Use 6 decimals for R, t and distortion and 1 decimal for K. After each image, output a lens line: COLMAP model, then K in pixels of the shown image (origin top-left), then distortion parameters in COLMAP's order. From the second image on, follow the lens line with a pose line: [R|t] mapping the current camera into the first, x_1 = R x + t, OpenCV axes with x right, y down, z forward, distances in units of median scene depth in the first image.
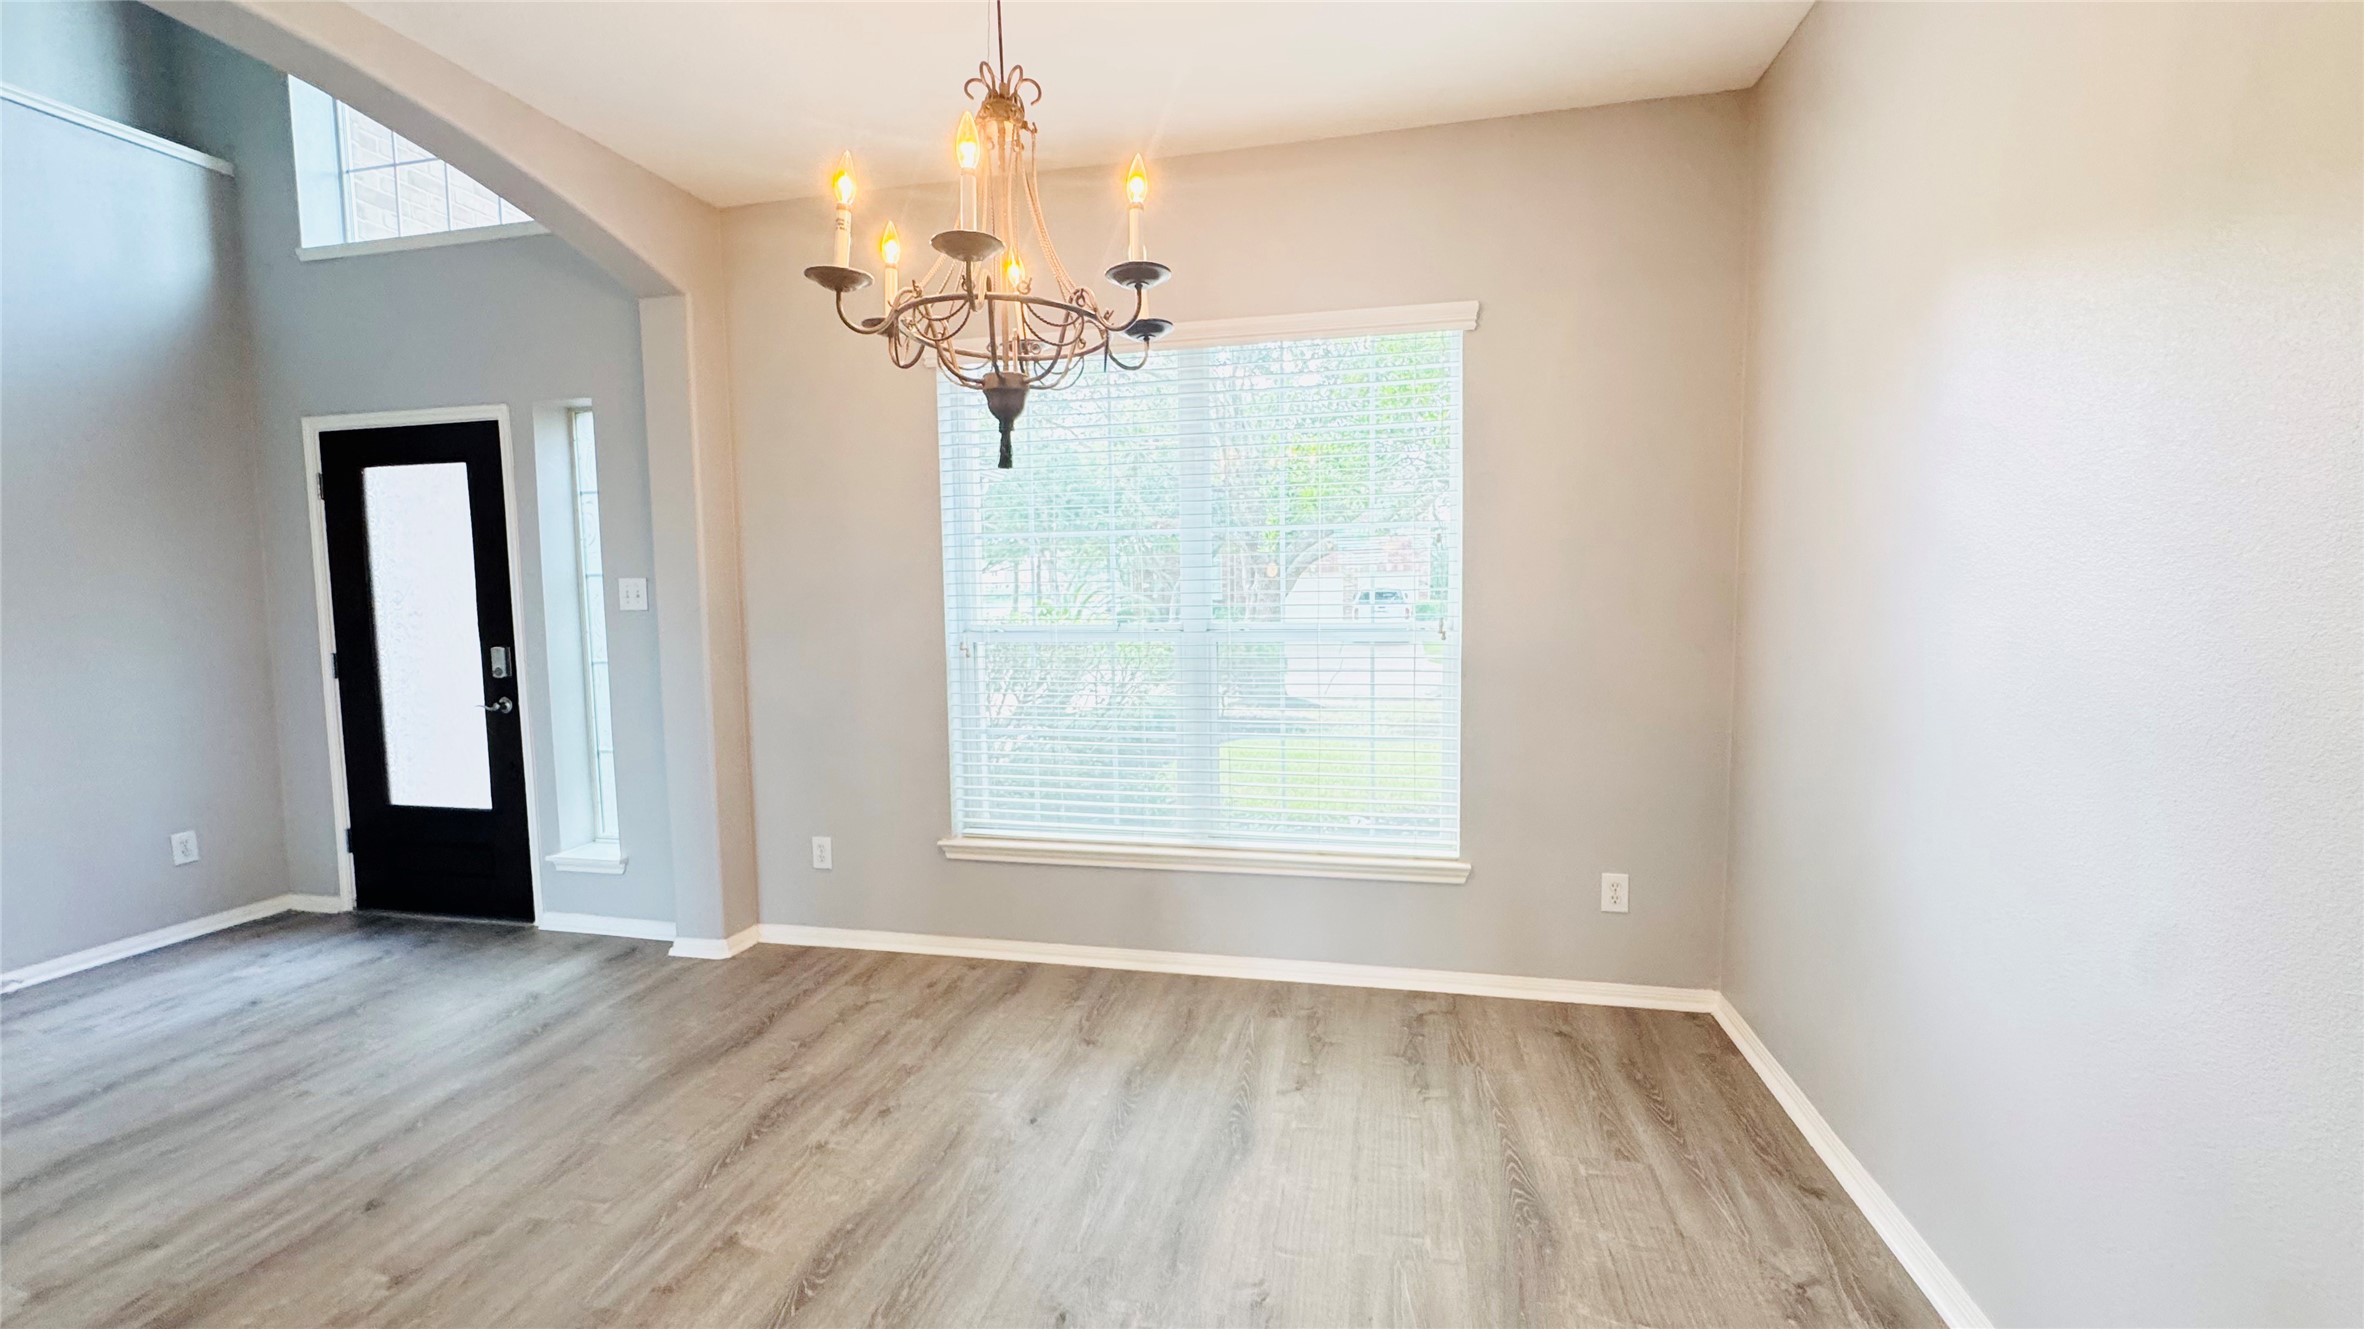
lens RADIAL K [[946.6, 0, 1175.5], [0, 946.6, 647.2], [0, 0, 1]] dist [-0.003713, 0.000228]
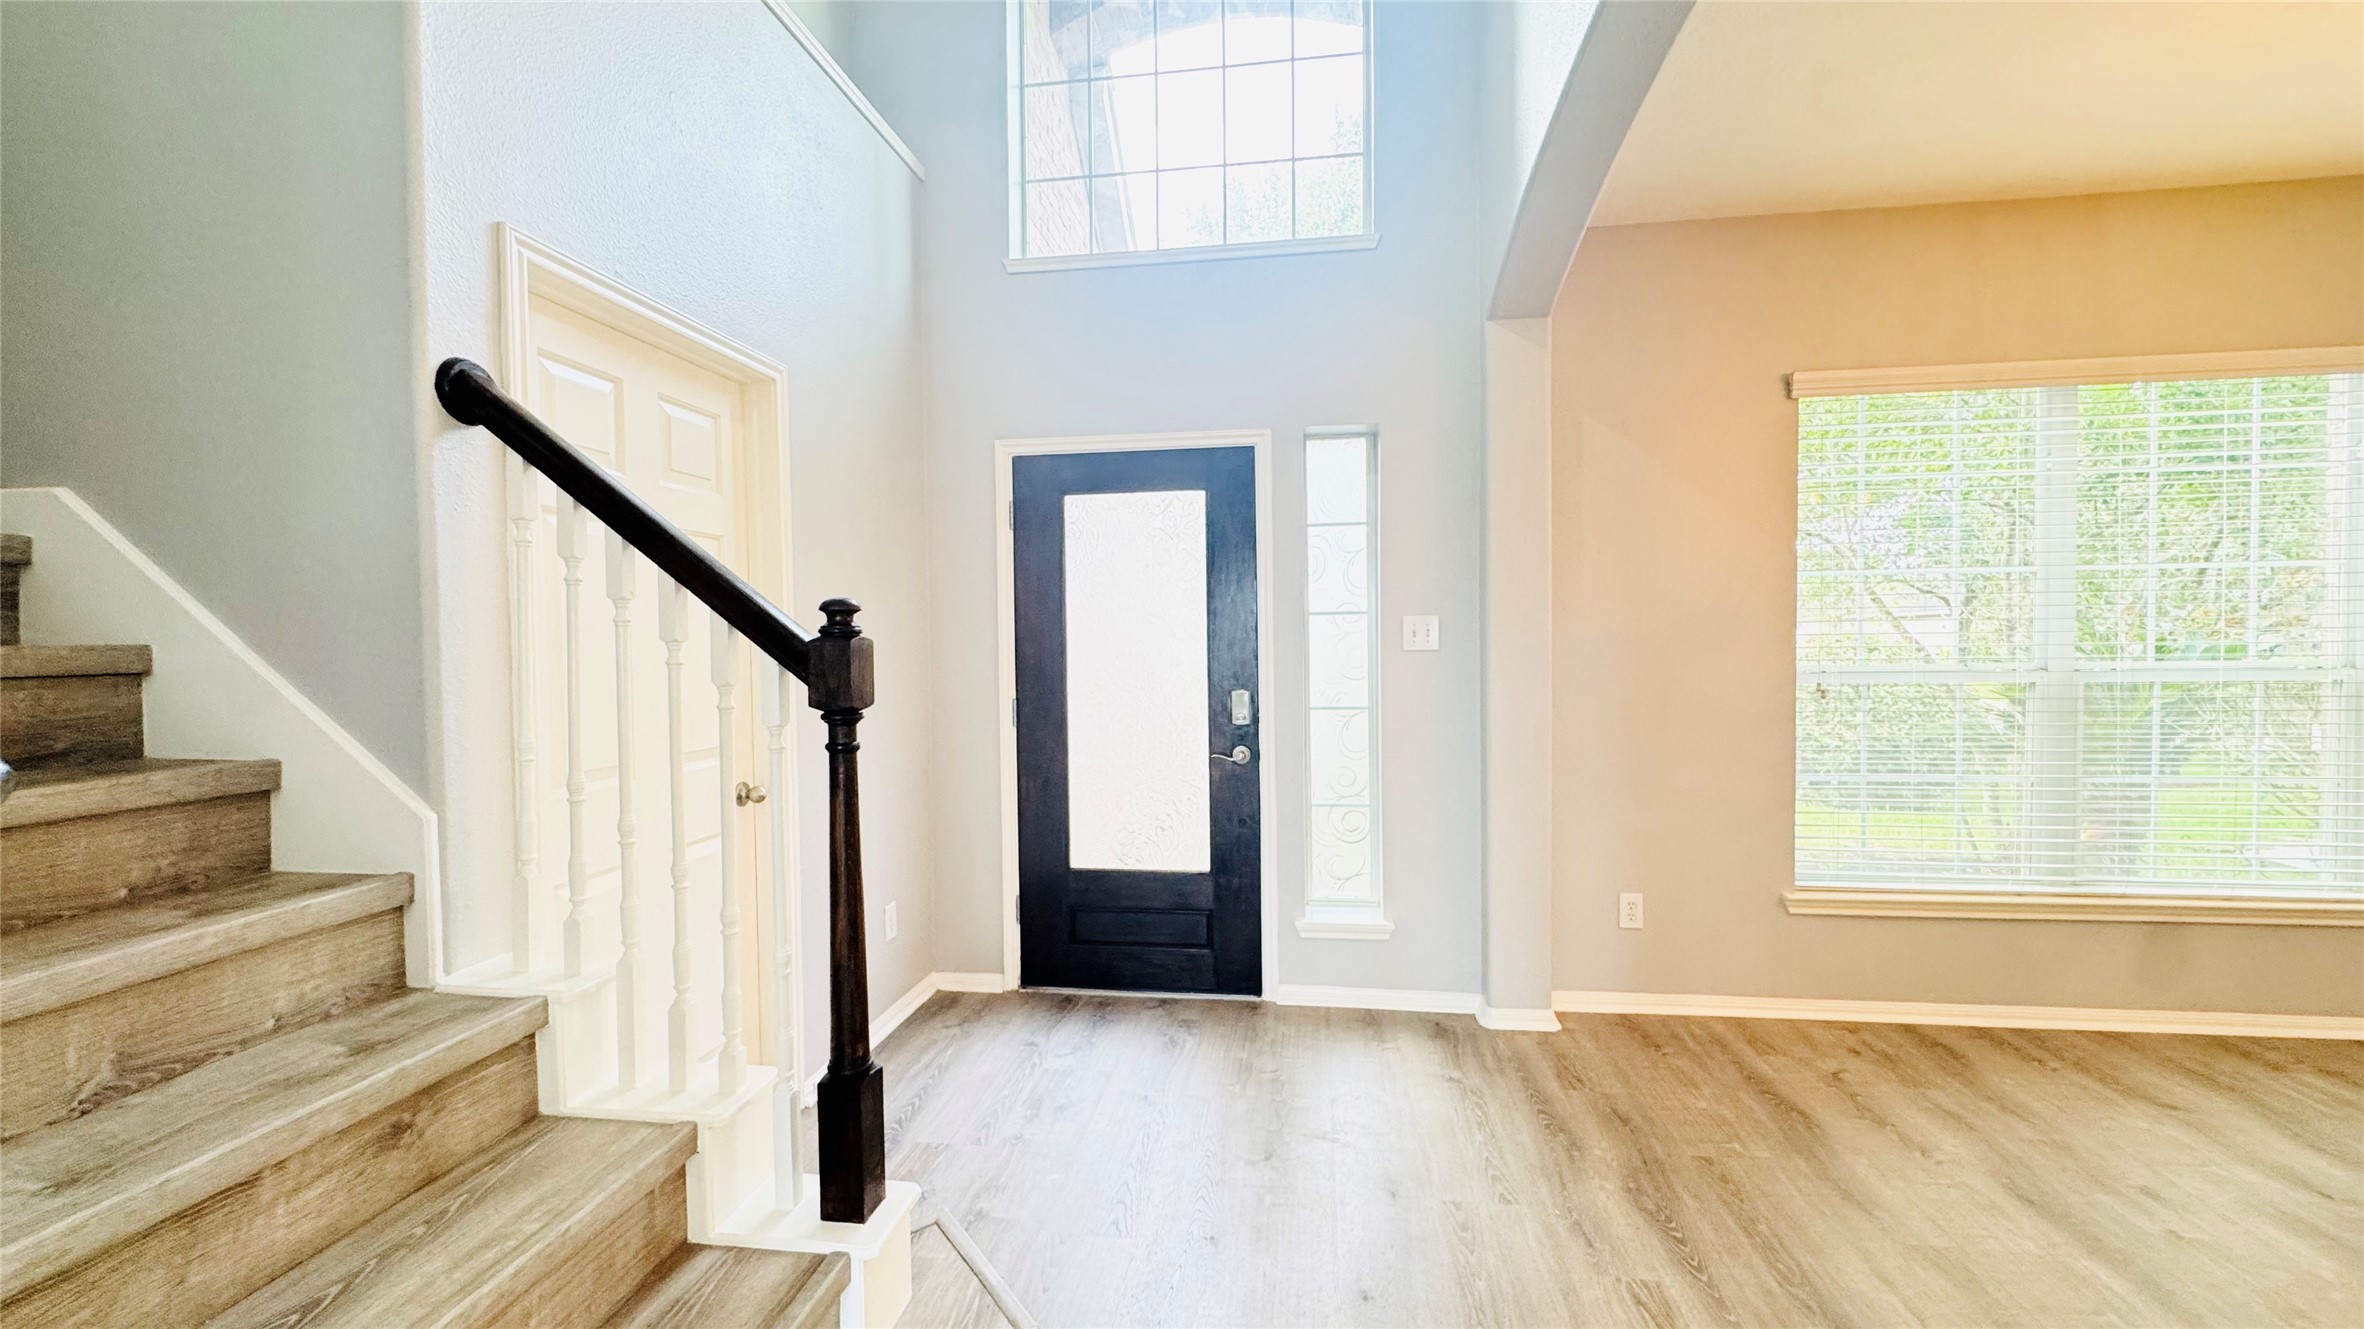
lens RADIAL K [[946.6, 0, 1186.0], [0, 946.6, 649.5], [0, 0, 1]] dist [-0.003713, 0.000228]
pose [[0.997039, 0.001524, 0.076888, -0.986351], [0.002907, 0.998342, -0.057480, 0.014713], [-0.076848, 0.057533, 0.995382, 0.105556]]
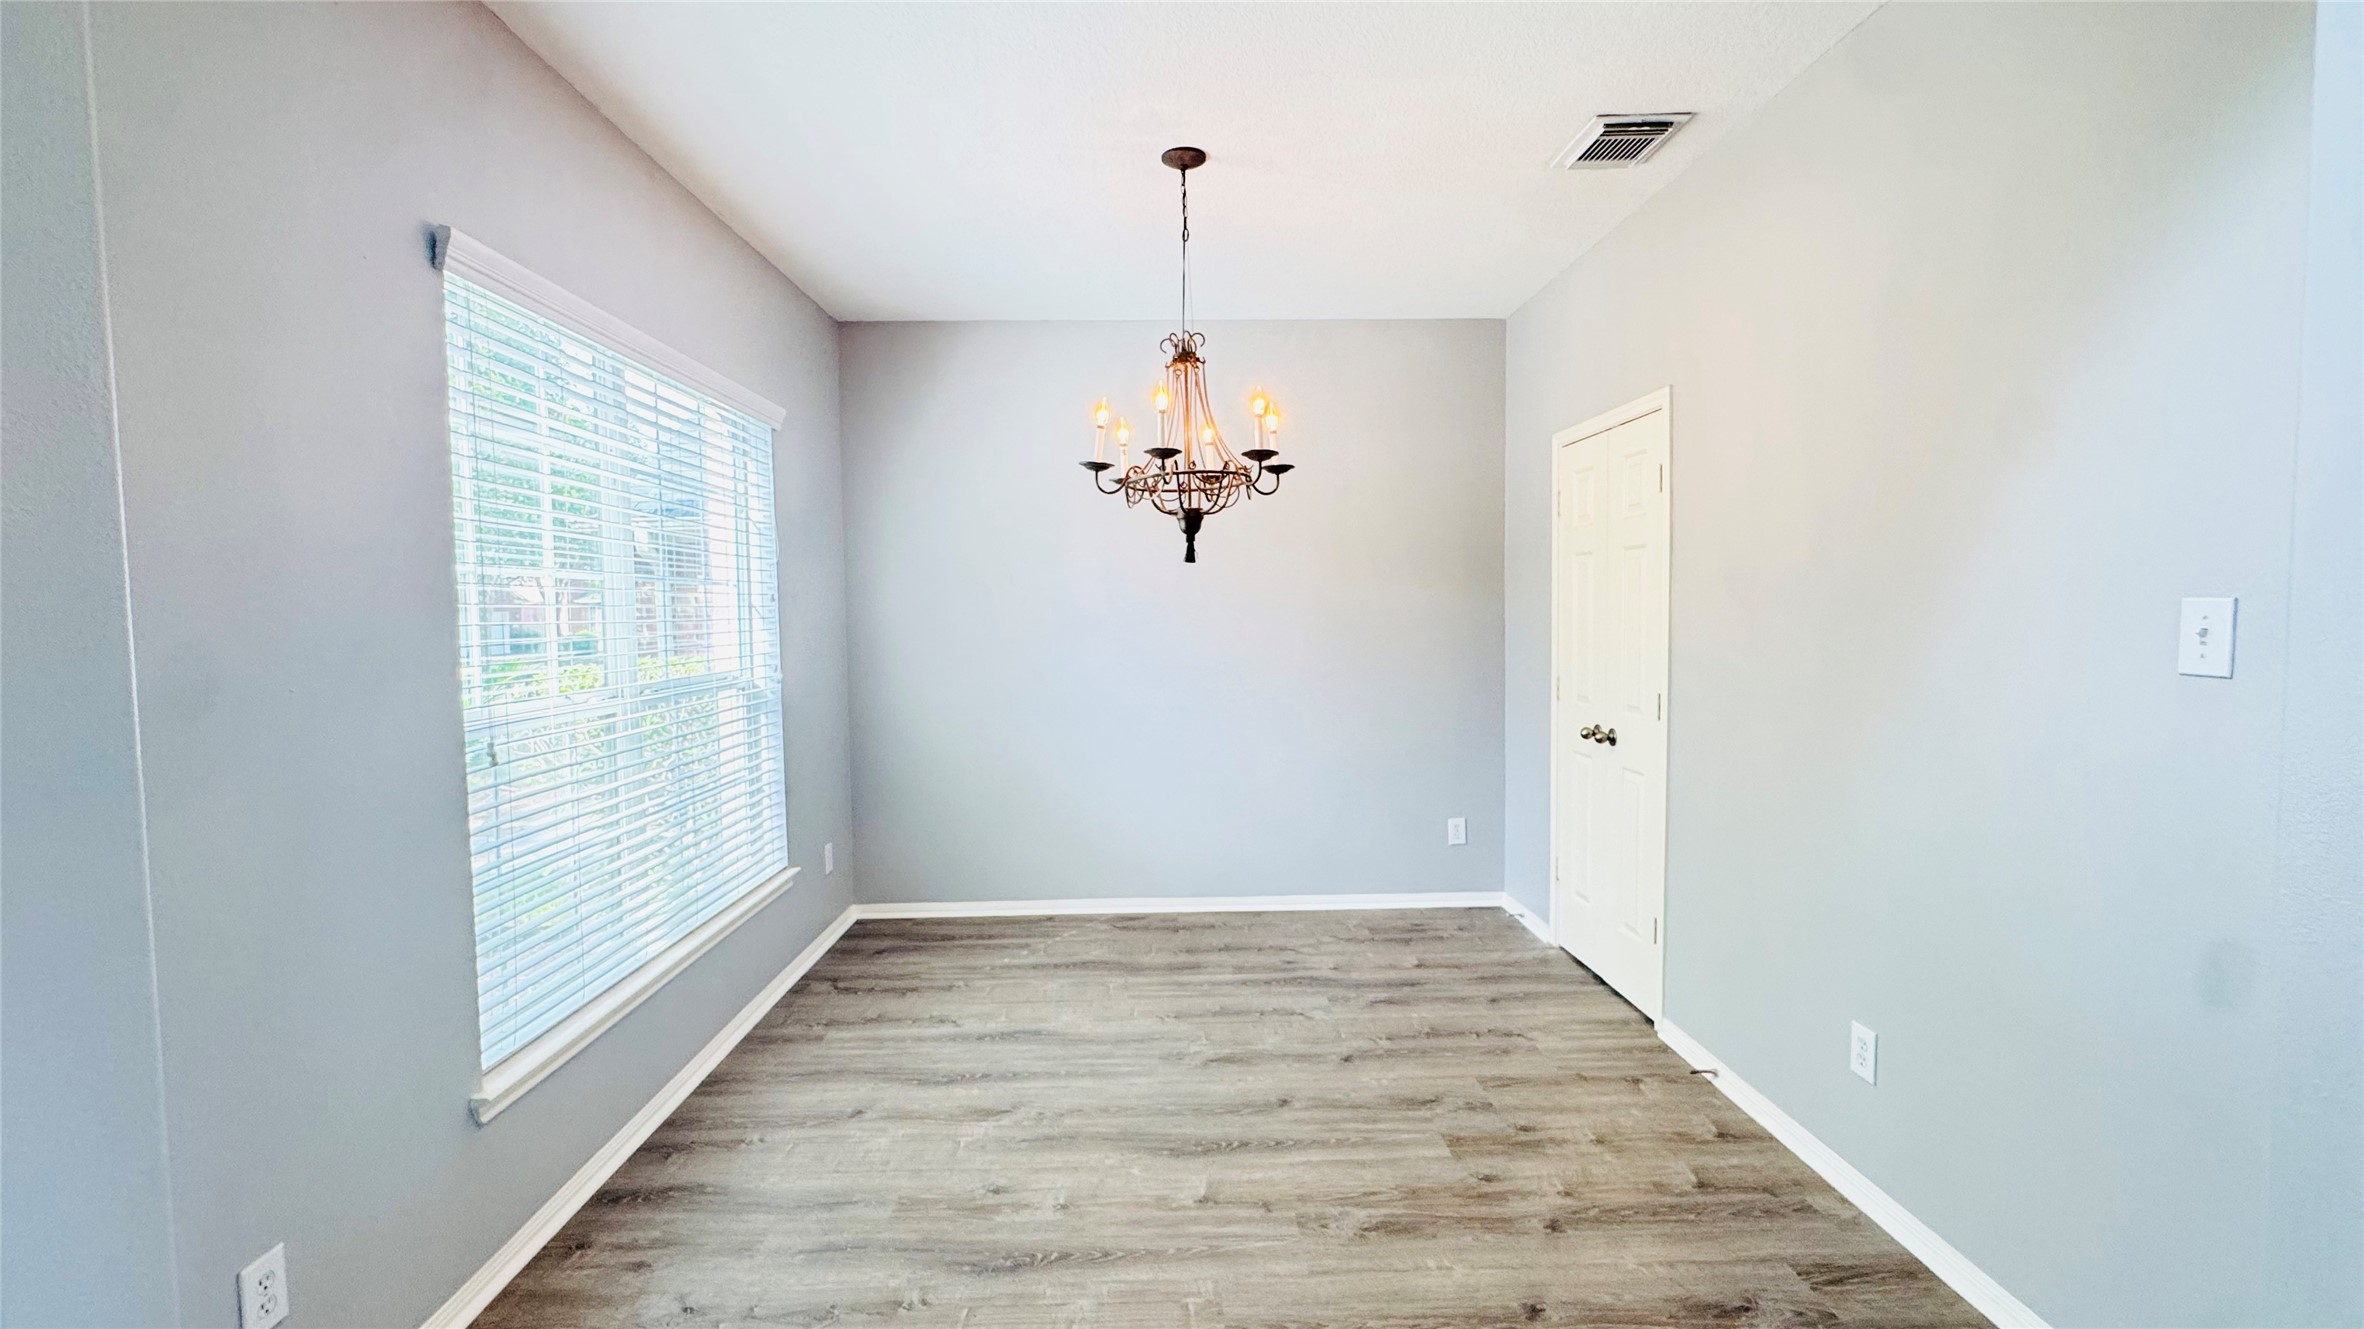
lens RADIAL K [[1026.3, 0, 1177.1], [0, 1026.3, 661.3], [0, 0, 1]] dist [-0.000141, 0.000243]
pose [[-0.238711, -0.037070, 0.970383, -1.013237], [0.080698, 0.995058, 0.057864, -0.064515], [-0.967732, 0.092121, -0.234539, 0.772420]]
